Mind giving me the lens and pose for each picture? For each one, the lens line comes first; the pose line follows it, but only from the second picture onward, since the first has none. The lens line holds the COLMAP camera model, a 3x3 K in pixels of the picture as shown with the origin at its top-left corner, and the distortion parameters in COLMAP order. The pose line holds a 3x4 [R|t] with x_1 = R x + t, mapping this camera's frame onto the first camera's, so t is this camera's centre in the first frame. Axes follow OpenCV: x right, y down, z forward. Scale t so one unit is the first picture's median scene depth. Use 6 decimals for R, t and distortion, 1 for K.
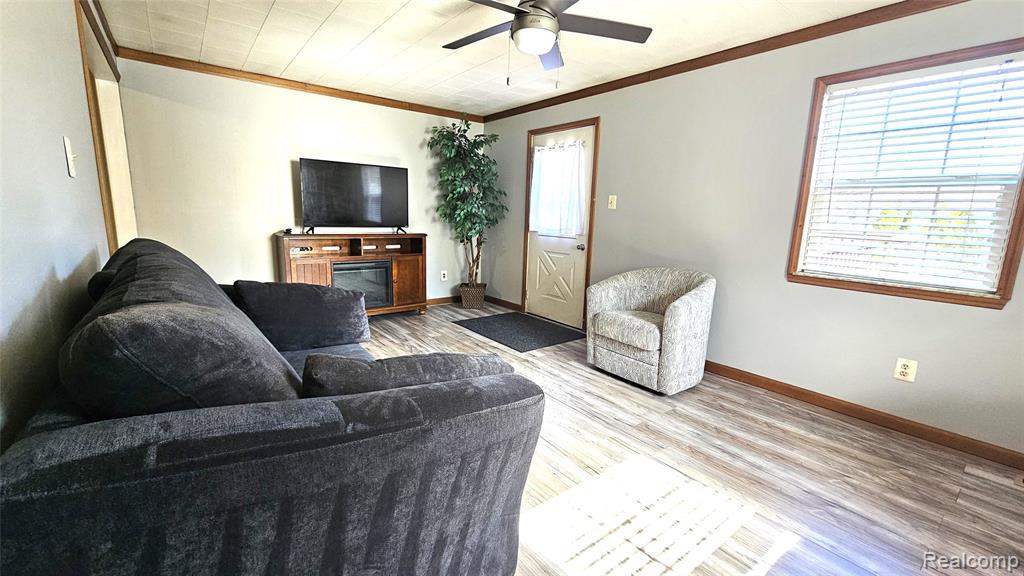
lens RADIAL K [[417.2, 0, 508.7], [0, 417.2, 290.7], [0, 0, 1]] dist [-0.003379, -0.000529]
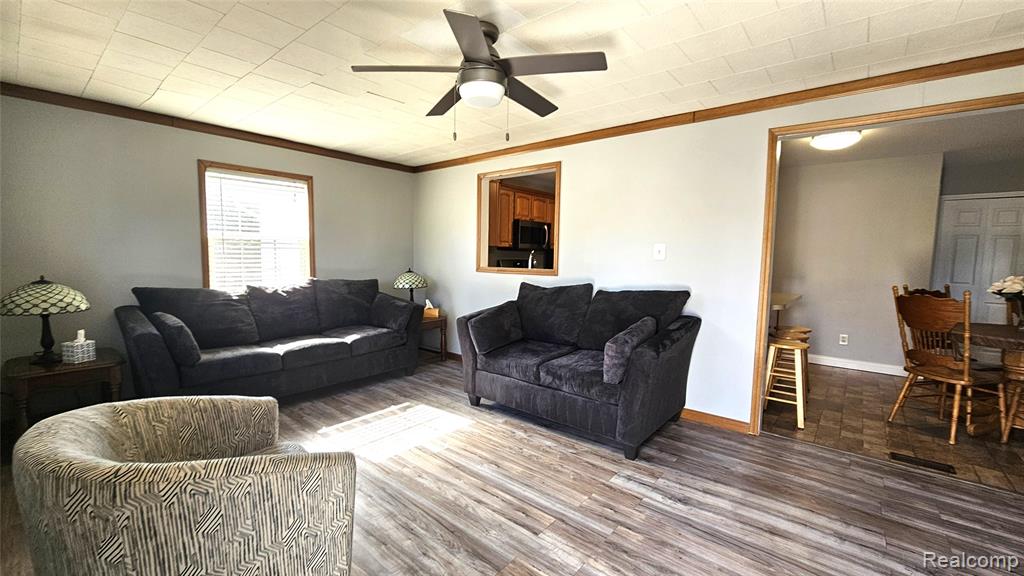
lens RADIAL K [[417.2, 0, 508.7], [0, 417.2, 290.7], [0, 0, 1]] dist [-0.003379, -0.000529]
pose [[-0.976384, -0.023898, -0.214718, 0.110054], [-0.080282, 0.962830, 0.257902, -0.238123], [0.200573, 0.269050, -0.942010, 1.144682]]
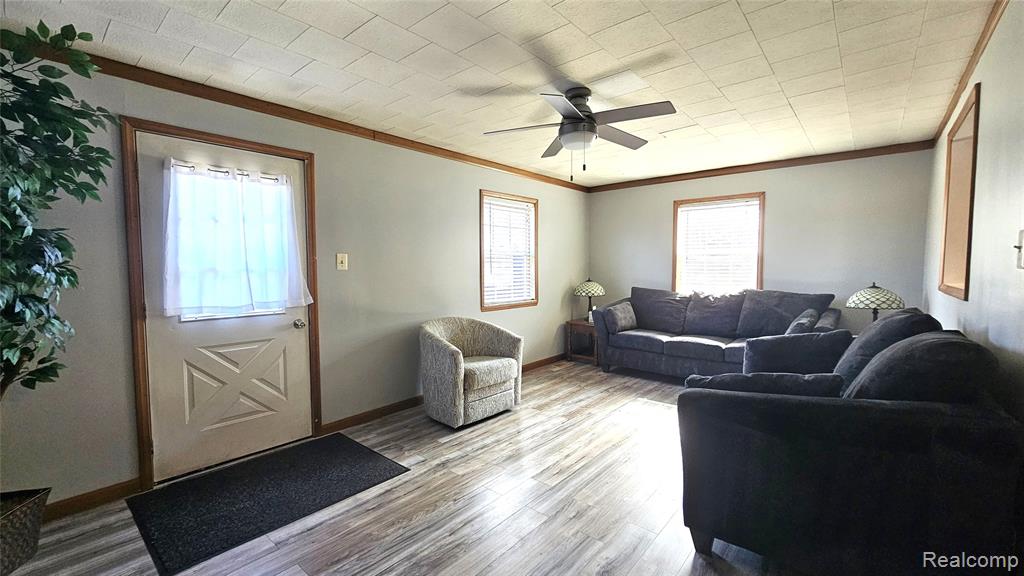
lens RADIAL K [[417.2, 0, 508.7], [0, 417.2, 290.7], [0, 0, 1]] dist [-0.003379, -0.000529]
pose [[-0.193912, -0.087255, 0.977131, -0.644346], [0.178124, 0.976349, 0.122534, -0.201737], [-0.964712, 0.197811, -0.173783, 0.849092]]
